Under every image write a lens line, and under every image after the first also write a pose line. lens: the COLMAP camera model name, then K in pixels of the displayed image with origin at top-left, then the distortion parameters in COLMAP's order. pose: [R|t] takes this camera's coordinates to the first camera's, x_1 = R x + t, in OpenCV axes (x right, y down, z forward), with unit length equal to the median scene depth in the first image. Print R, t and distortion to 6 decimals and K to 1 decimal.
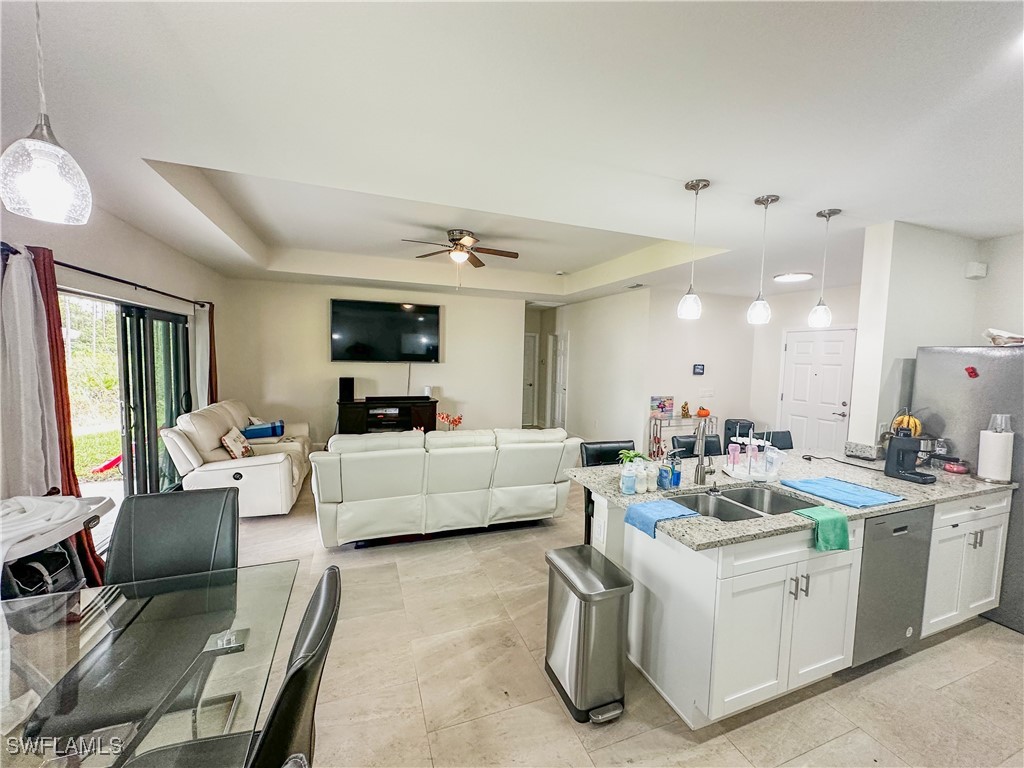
lens RADIAL K [[407.4, 0, 512.0], [0, 407.4, 384.0], [0, 0, 1]] dist [-0.003455, 0.000696]
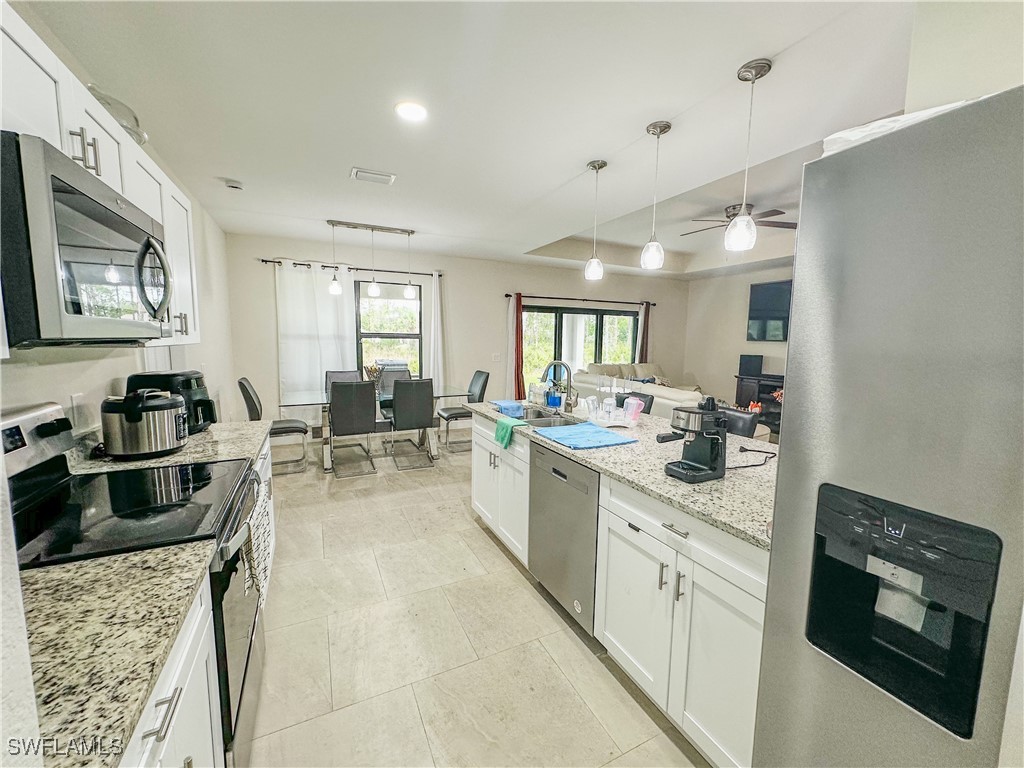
lens RADIAL K [[407.4, 0, 512.0], [0, 407.4, 384.0], [0, 0, 1]] dist [-0.003455, 0.000696]
pose [[0.094762, 0.090717, -0.991358, 0.827890], [-0.083855, 0.993027, 0.082854, 0.032976], [0.991962, 0.075279, 0.101708, 0.338497]]
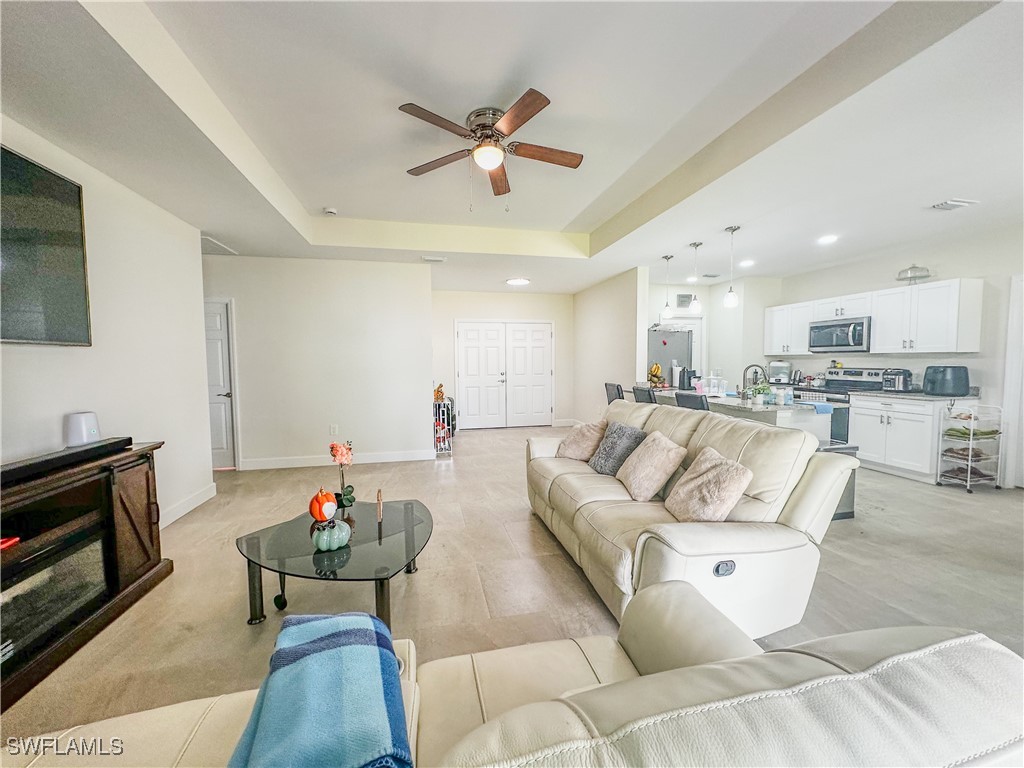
lens RADIAL K [[407.4, 0, 512.0], [0, 407.4, 384.0], [0, 0, 1]] dist [-0.003455, 0.000696]
pose [[0.137678, -0.082893, 0.987002, -0.713838], [0.083273, 0.993932, 0.071860, -0.018870], [-0.986970, 0.072297, 0.143745, 0.856695]]
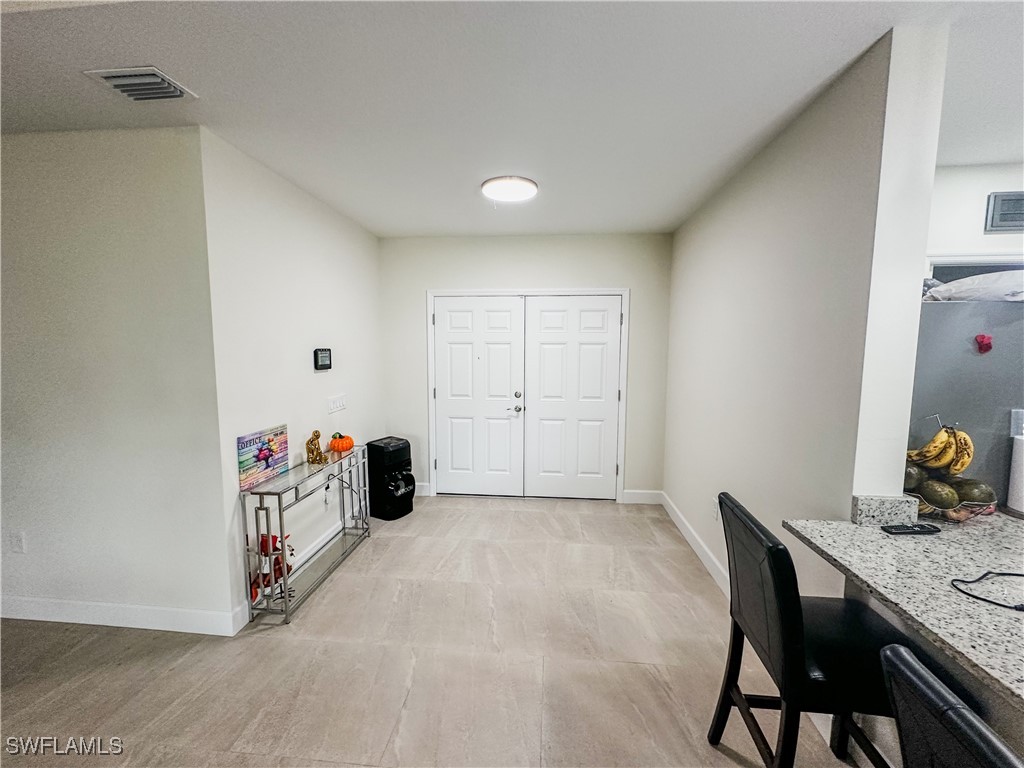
lens RADIAL K [[407.4, 0, 512.0], [0, 407.4, 384.0], [0, 0, 1]] dist [-0.003455, 0.000696]
pose [[0.439228, -0.105444, 0.892166, 0.155849], [0.071989, 0.994026, 0.082041, -0.038500], [-0.895487, 0.028191, 0.444194, 0.759818]]
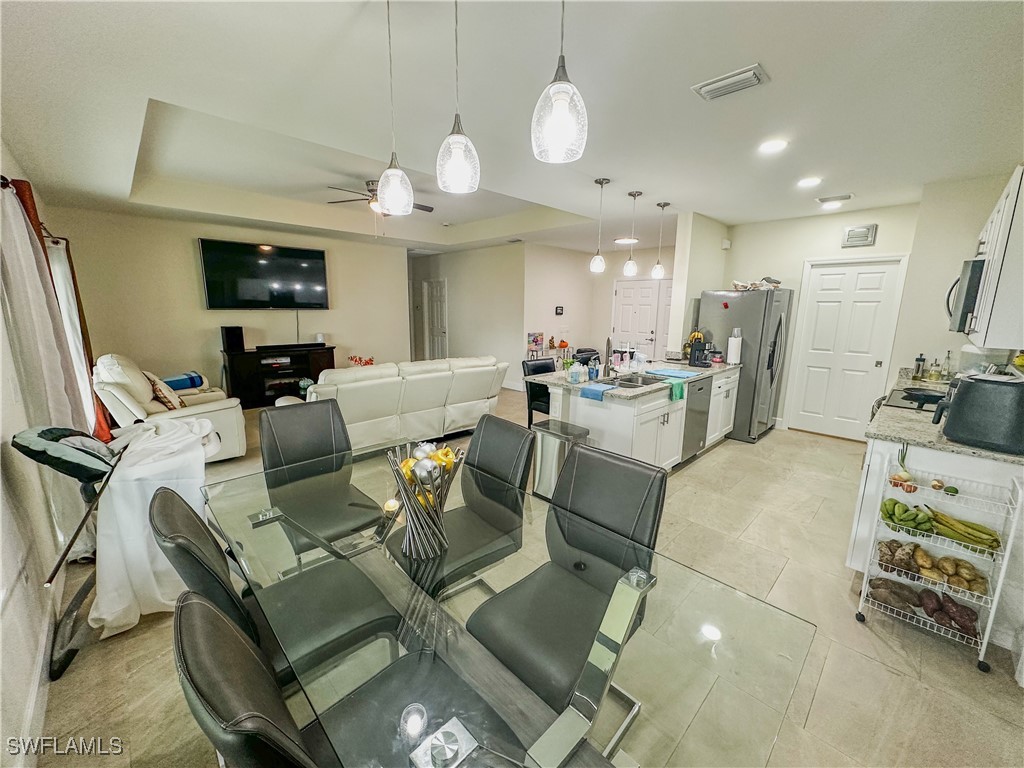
lens RADIAL K [[407.4, 0, 512.0], [0, 407.4, 384.0], [0, 0, 1]] dist [-0.003455, 0.000696]
pose [[0.916364, -0.089062, 0.390315, -0.253458], [0.039431, 0.990279, 0.133388, 0.020800], [-0.398400, -0.106841, 0.910968, -0.161839]]
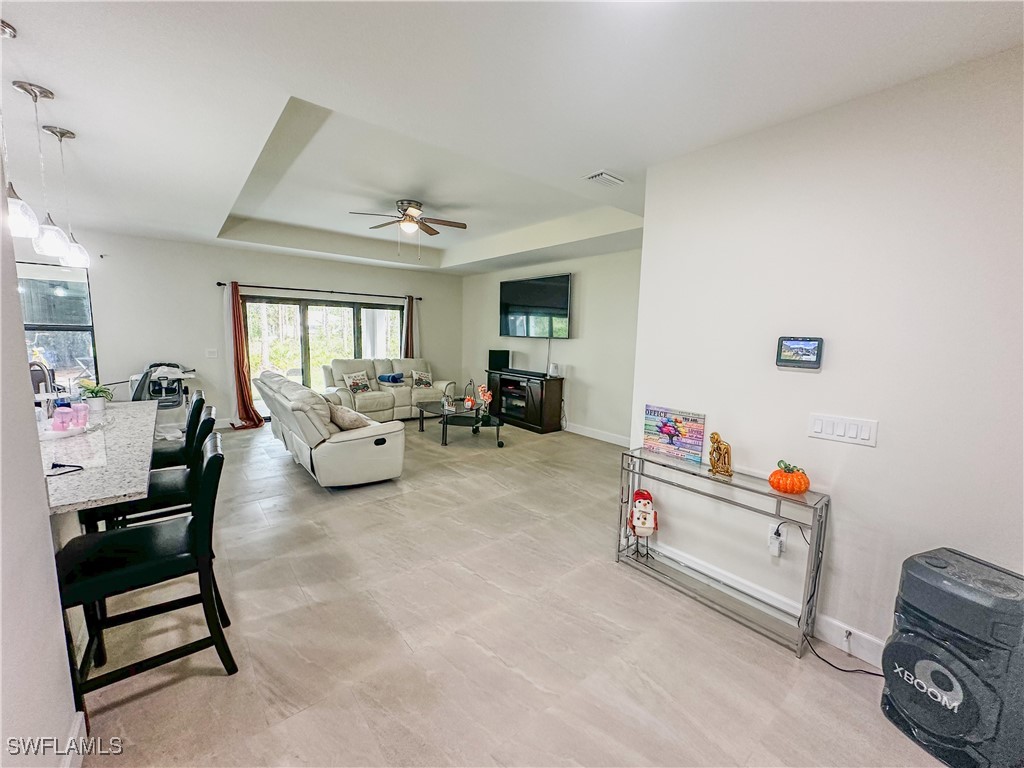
lens RADIAL K [[407.4, 0, 512.0], [0, 407.4, 384.0], [0, 0, 1]] dist [-0.003455, 0.000696]
pose [[0.326753, 0.104689, -0.939294, 0.912601], [-0.084426, 0.993106, 0.081318, -0.022037], [0.941331, 0.052730, 0.333339, 0.872813]]
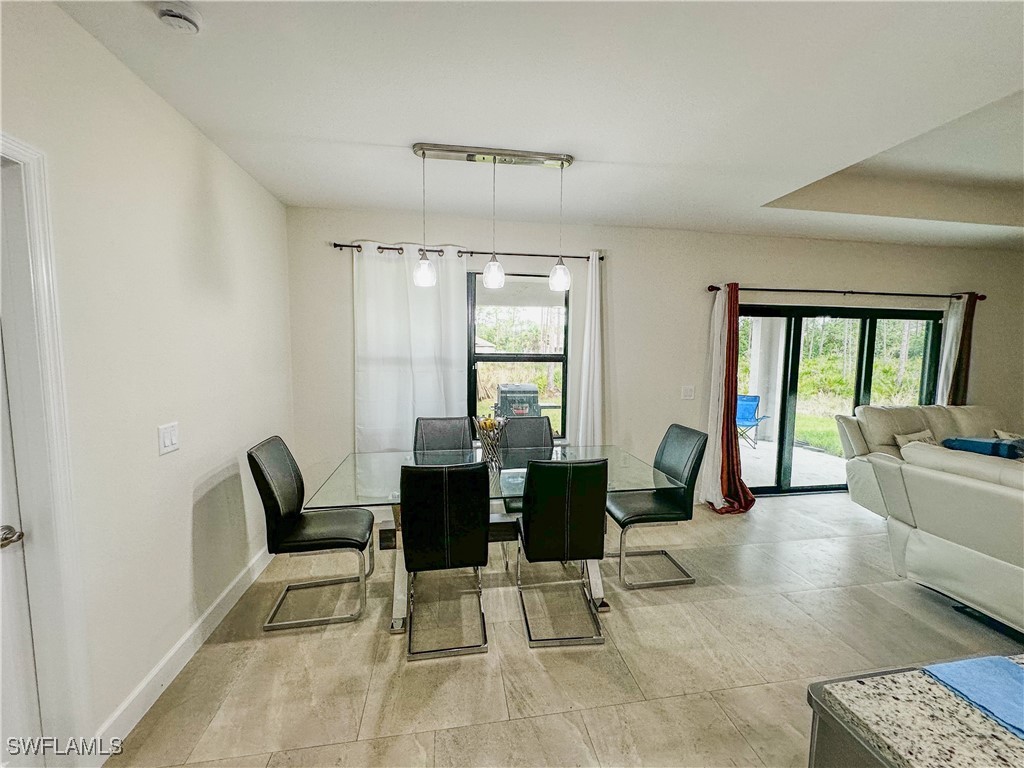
lens RADIAL K [[407.4, 0, 512.0], [0, 407.4, 384.0], [0, 0, 1]] dist [-0.003455, 0.000696]
pose [[-0.198911, 0.059874, -0.978187, 0.320016], [-0.085750, 0.993240, 0.078232, 0.010644], [0.976259, 0.099441, -0.192432, 0.228108]]
